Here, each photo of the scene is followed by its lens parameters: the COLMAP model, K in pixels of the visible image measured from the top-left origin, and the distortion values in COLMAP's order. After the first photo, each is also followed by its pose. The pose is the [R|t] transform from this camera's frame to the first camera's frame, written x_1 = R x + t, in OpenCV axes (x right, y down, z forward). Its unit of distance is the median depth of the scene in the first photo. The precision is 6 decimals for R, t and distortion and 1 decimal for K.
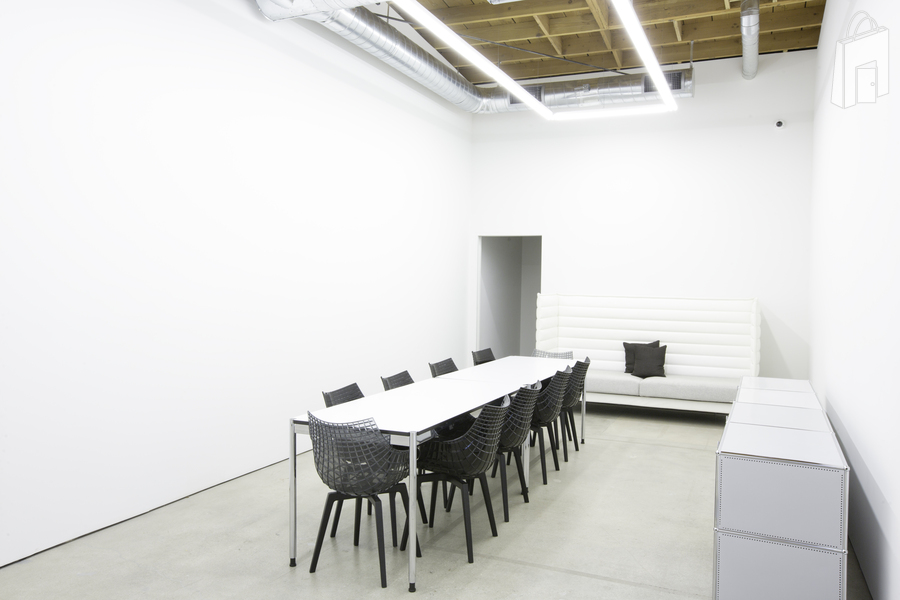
lens RADIAL K [[704.3, 0, 450.2], [0, 704.3, 295.9], [0, 0, 1]] dist [0.004917, 0.003251]
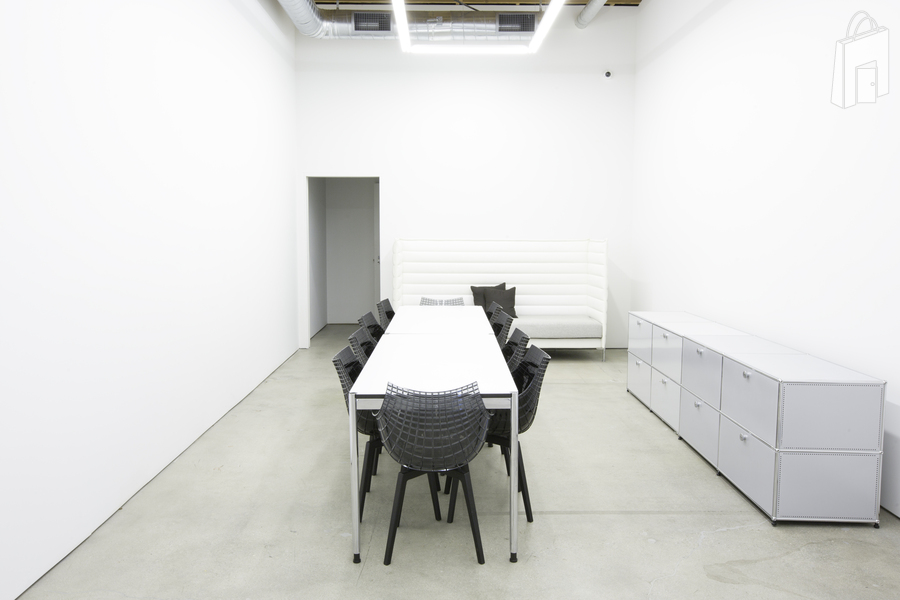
lens RADIAL K [[724.9, 0, 450.0], [0, 724.9, 300.0], [0, 0, 1]] dist [-0.007877, 0.000551]
pose [[0.911656, -0.054889, 0.407273, -0.214666], [0.021988, 0.996136, 0.085032, -0.002882], [-0.410366, -0.068565, 0.909340, 0.082727]]
